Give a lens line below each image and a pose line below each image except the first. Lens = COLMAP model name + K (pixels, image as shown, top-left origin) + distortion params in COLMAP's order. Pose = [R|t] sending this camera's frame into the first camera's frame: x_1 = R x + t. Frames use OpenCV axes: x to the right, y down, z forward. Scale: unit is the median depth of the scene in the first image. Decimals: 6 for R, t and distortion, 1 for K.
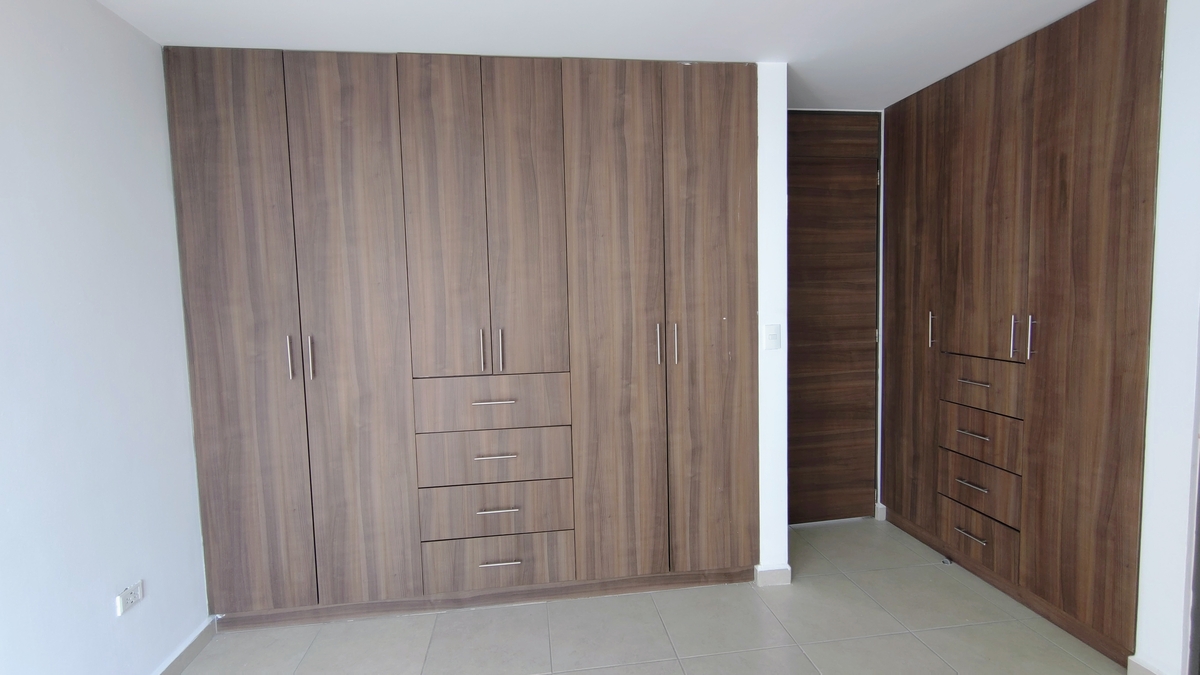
lens RADIAL K [[550.8, 0, 596.5], [0, 550.8, 335.4], [0, 0, 1]] dist [0.004380, 0.000349]
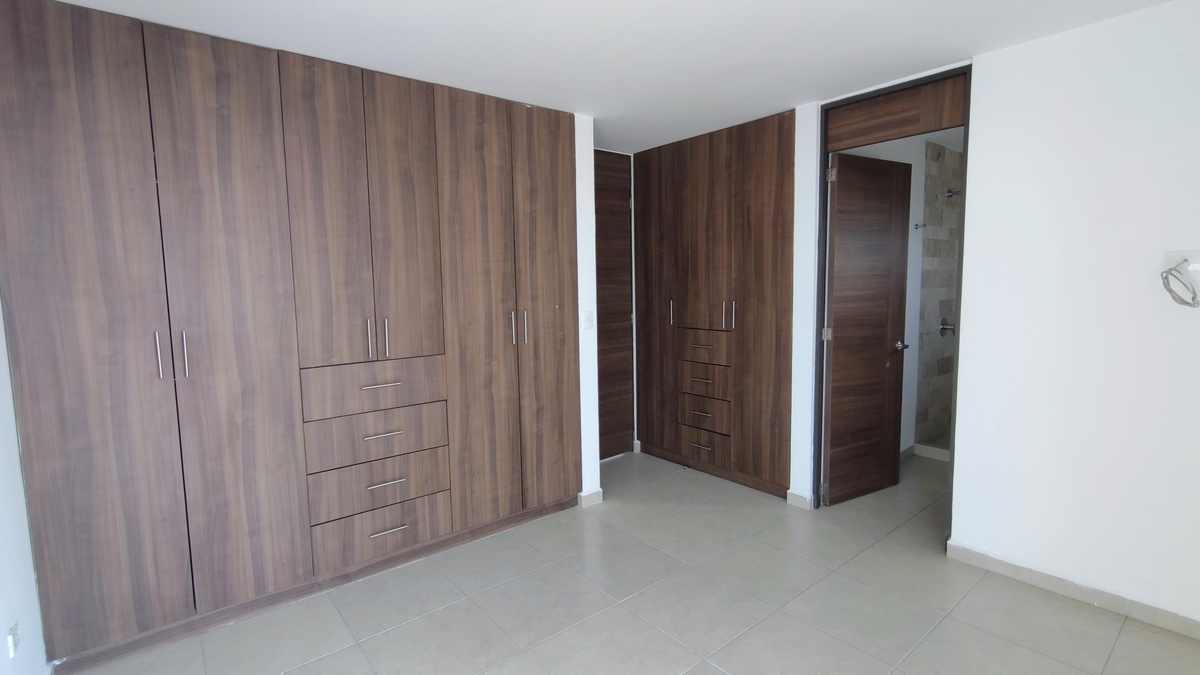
lens RADIAL K [[550.8, 0, 593.7], [0, 550.8, 336.8], [0, 0, 1]] dist [0.004380, 0.000349]
pose [[0.853640, -0.043536, 0.519041, -0.396579], [0.036445, 0.999051, 0.023858, 0.013525], [-0.519587, -0.001449, 0.854416, -0.165657]]
